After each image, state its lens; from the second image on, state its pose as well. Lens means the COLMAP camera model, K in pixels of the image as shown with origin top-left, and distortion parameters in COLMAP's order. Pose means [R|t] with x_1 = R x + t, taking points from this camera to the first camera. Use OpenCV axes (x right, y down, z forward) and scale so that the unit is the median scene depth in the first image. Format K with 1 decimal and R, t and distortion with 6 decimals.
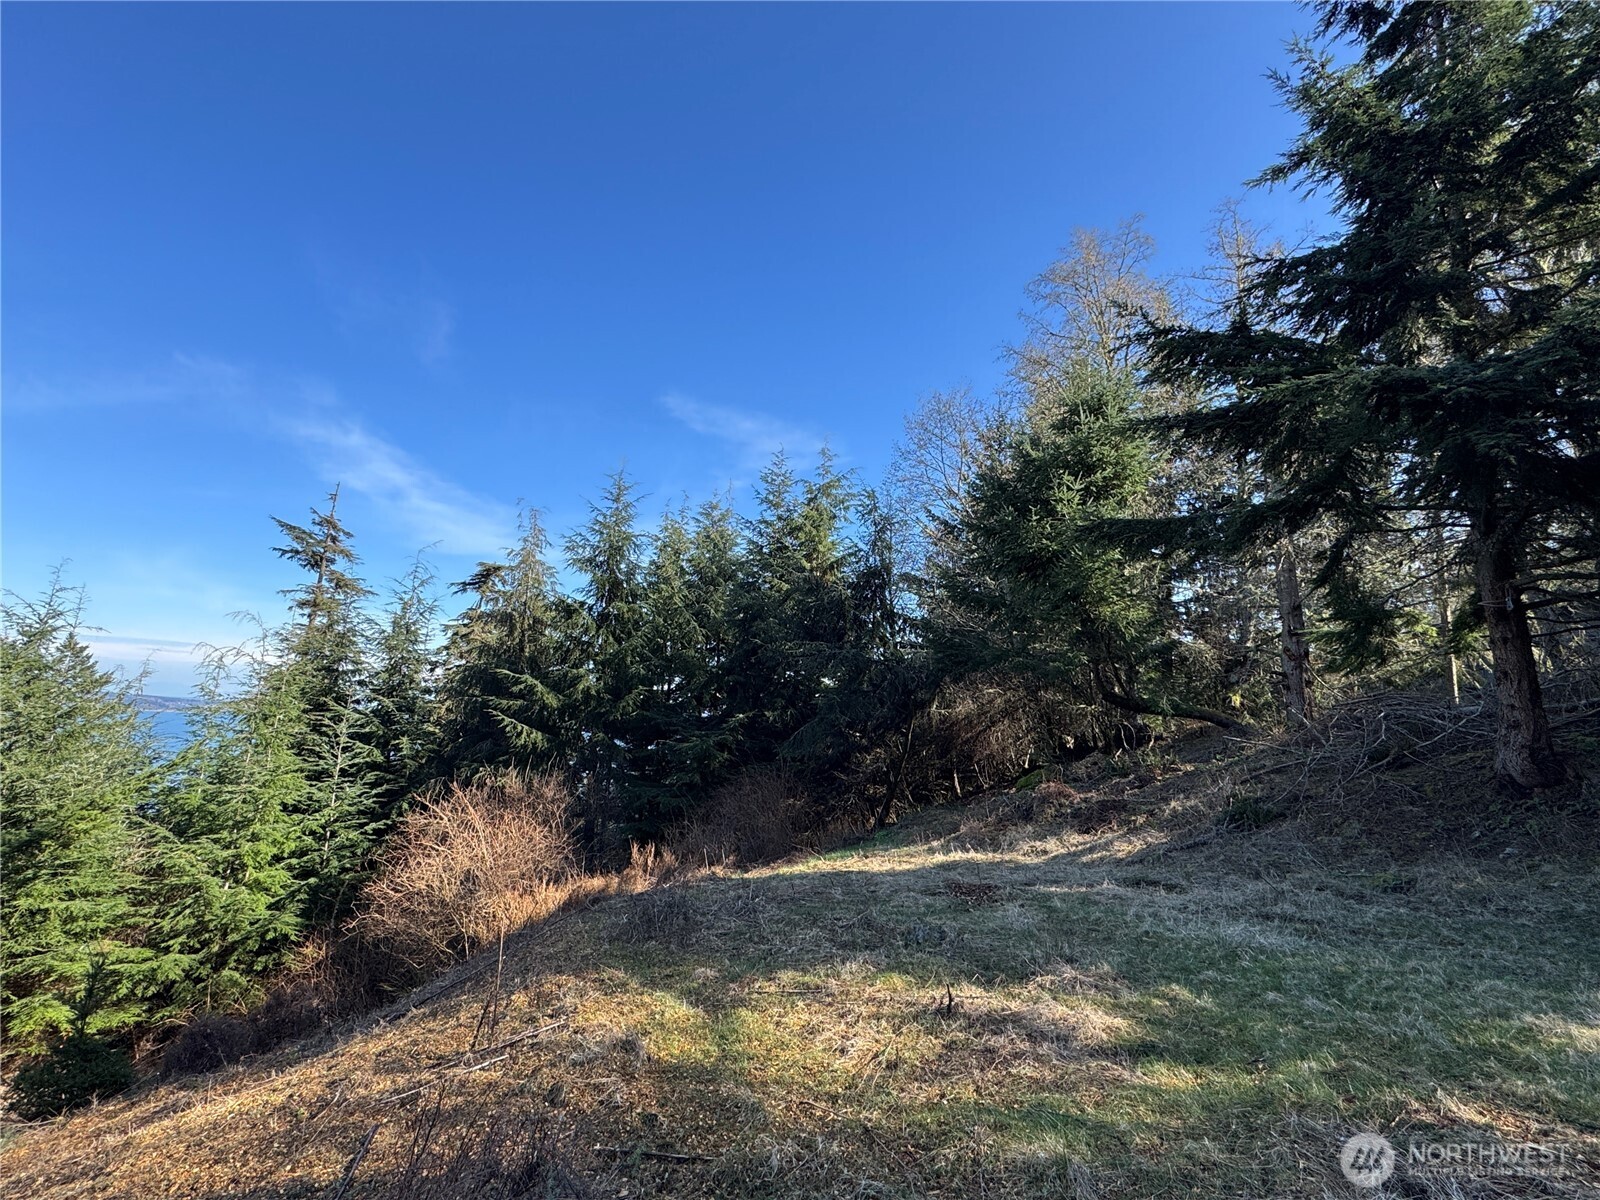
lens RADIAL K [[742.6, 0, 796.9], [0, 742.6, 597.8], [0, 0, 1]] dist [-0.005164, 0.000548]
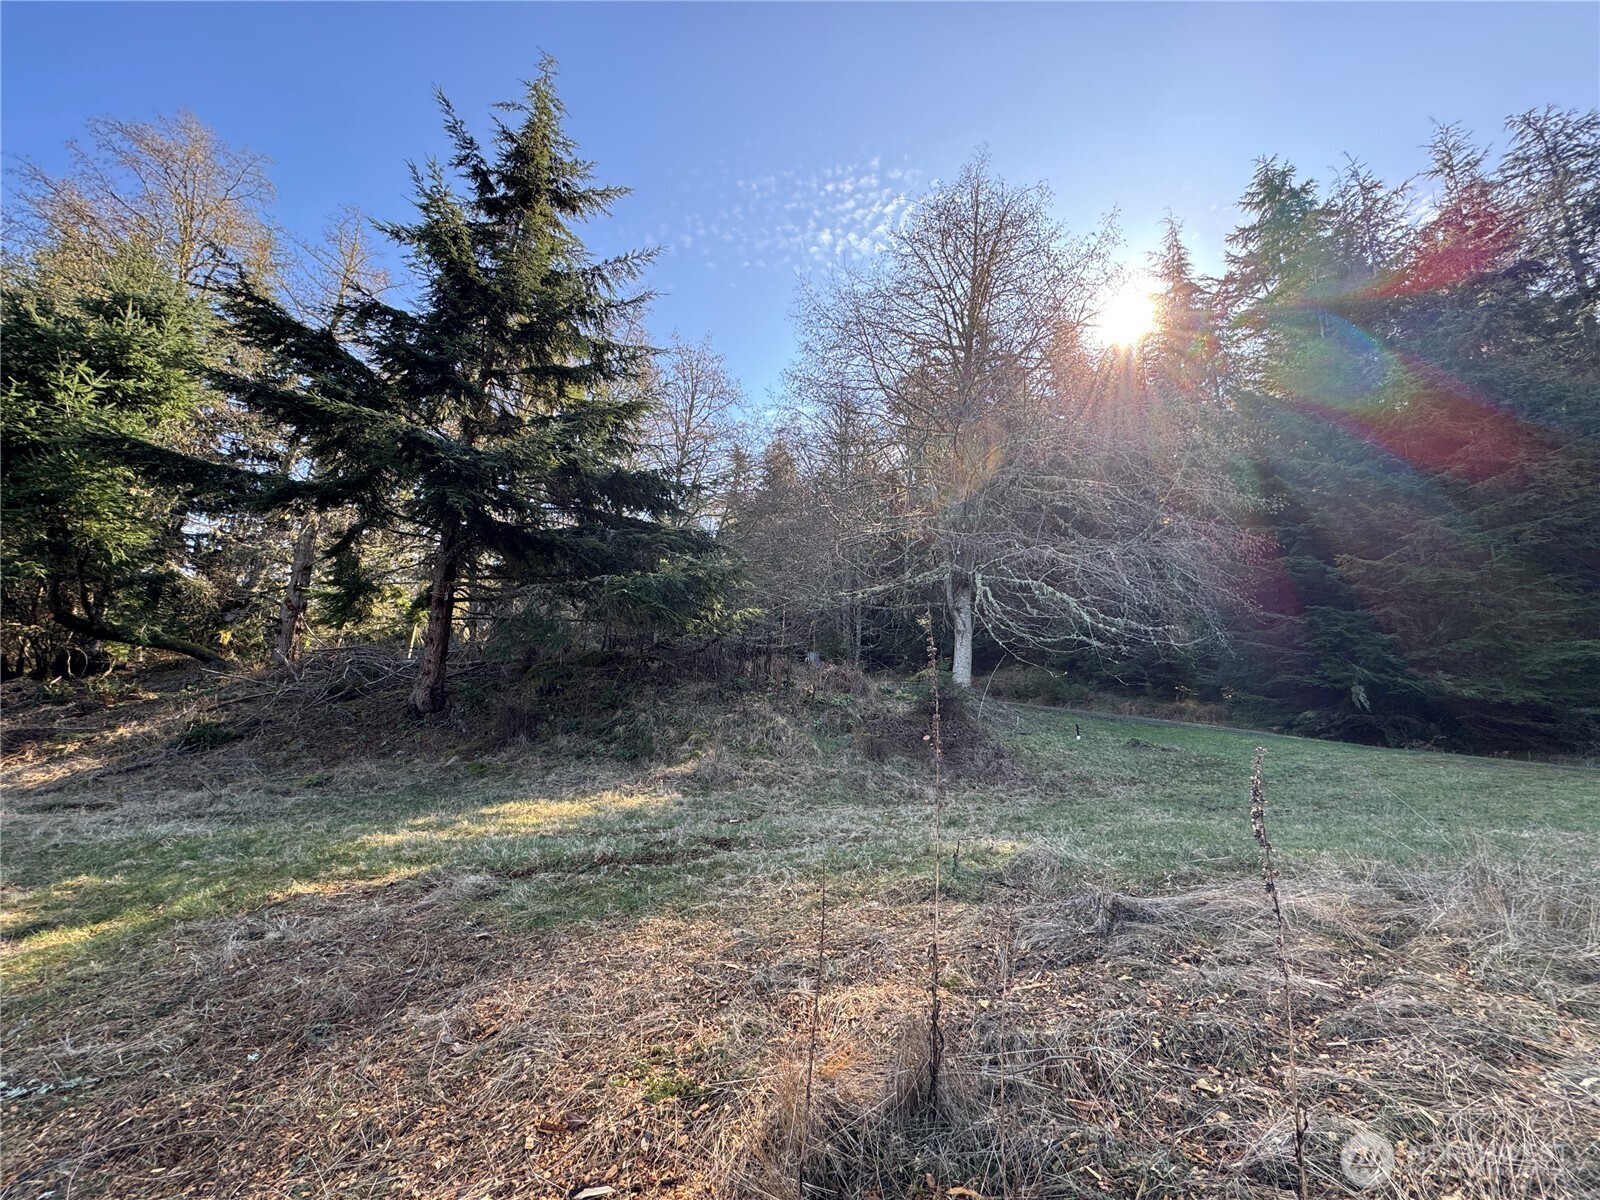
lens RADIAL K [[639.2, 0, 804.1], [0, 639.2, 599.9], [0, 0, 1]] dist [-0.001269, 0.000443]
pose [[0.294814, 0.167433, 0.940771, -0.064817], [-0.223054, 0.969389, -0.102626, -0.011833], [-0.929156, -0.179587, 0.323136, -0.110518]]
